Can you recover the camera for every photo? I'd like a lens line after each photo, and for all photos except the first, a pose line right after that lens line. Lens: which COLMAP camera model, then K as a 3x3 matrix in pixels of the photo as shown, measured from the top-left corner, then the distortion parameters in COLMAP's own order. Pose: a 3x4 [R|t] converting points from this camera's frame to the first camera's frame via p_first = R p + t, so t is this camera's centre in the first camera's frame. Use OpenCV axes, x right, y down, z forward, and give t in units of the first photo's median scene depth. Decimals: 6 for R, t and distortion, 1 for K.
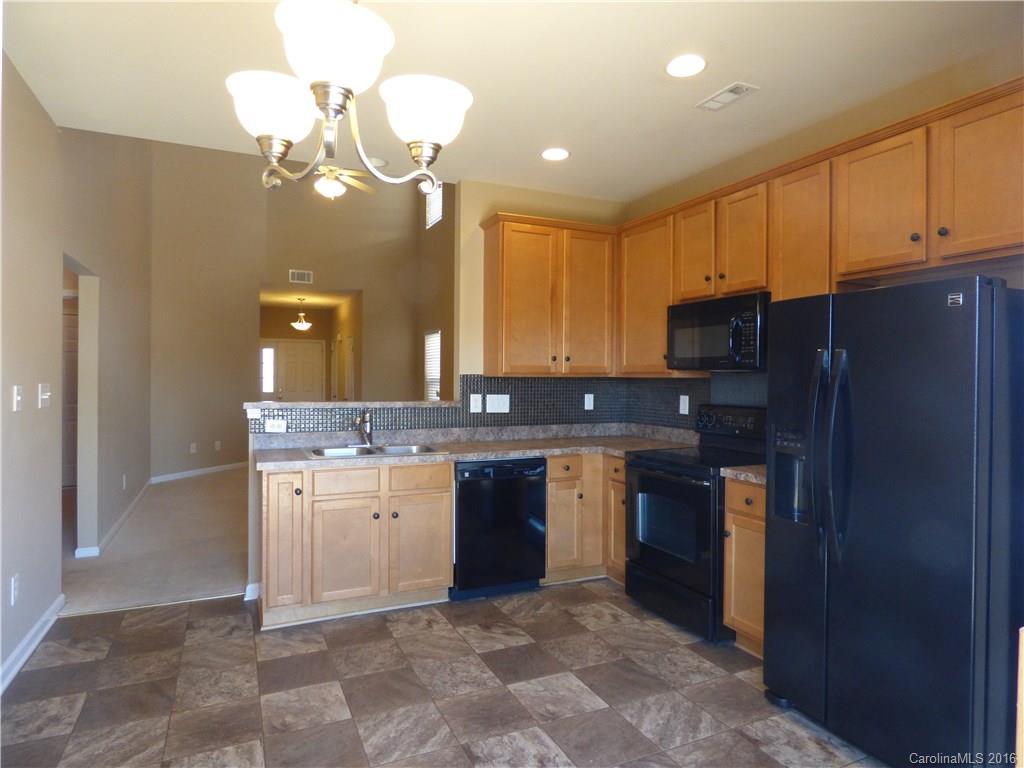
lens RADIAL K [[619.6, 0, 512.0], [0, 619.6, 384.0], [0, 0, 1]] dist [-0.042725, 0.018255]
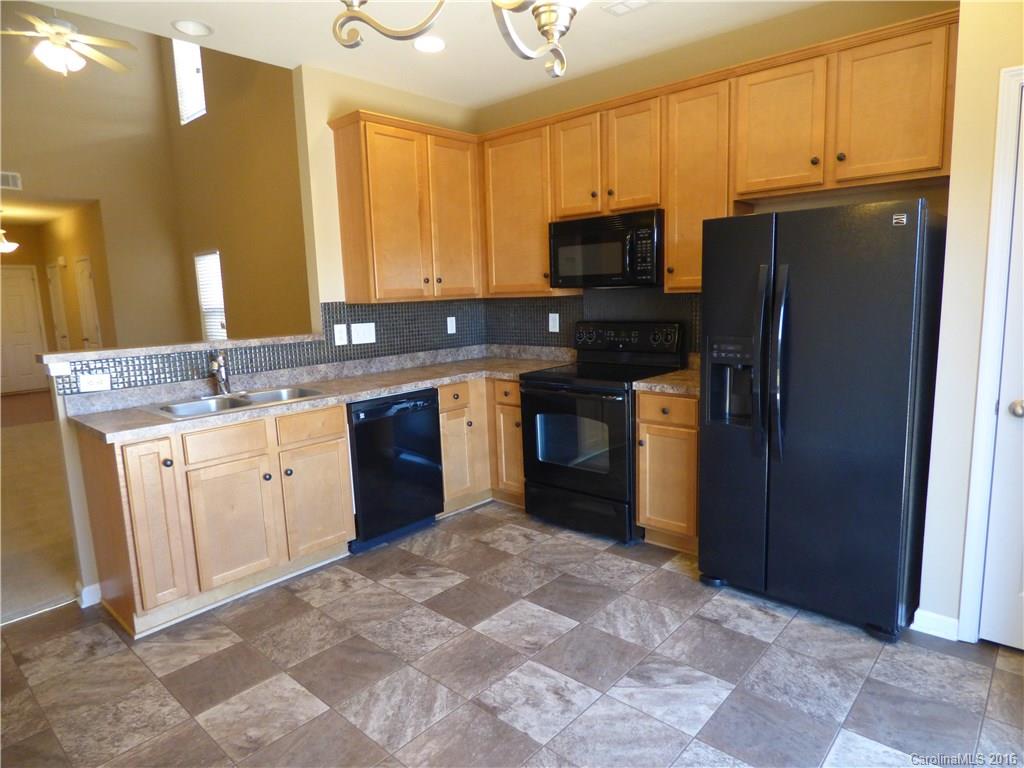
lens RADIAL K [[619.9, 0, 521.5], [0, 619.9, 388.9], [0, 0, 1]] dist [-0.018919, 0.002385]
pose [[0.914433, -0.099508, 0.392314, -0.222423], [0.044257, 0.988077, 0.147460, -0.014204], [-0.402310, -0.117480, 0.907935, 0.106648]]
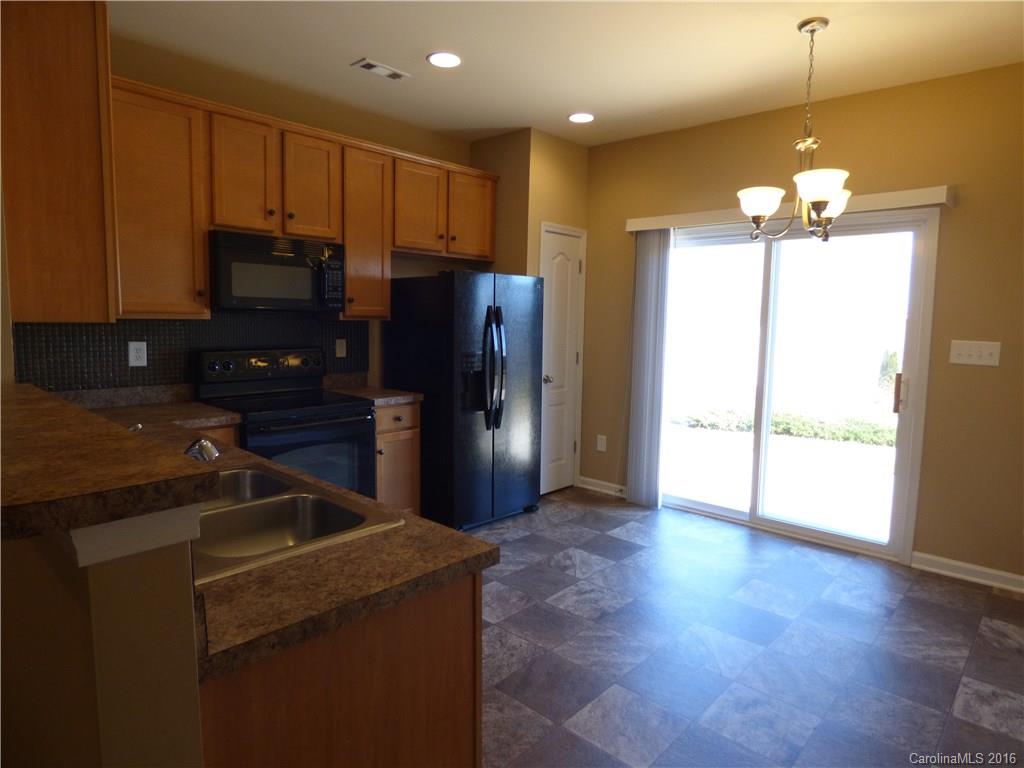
lens RADIAL K [[619.9, 0, 521.5], [0, 619.9, 388.9], [0, 0, 1]] dist [-0.018919, 0.002385]
pose [[-0.399702, -0.123049, 0.908349, -0.744853], [-0.012317, 0.991581, 0.128904, -0.033805], [-0.916562, 0.040335, -0.397852, 1.079814]]
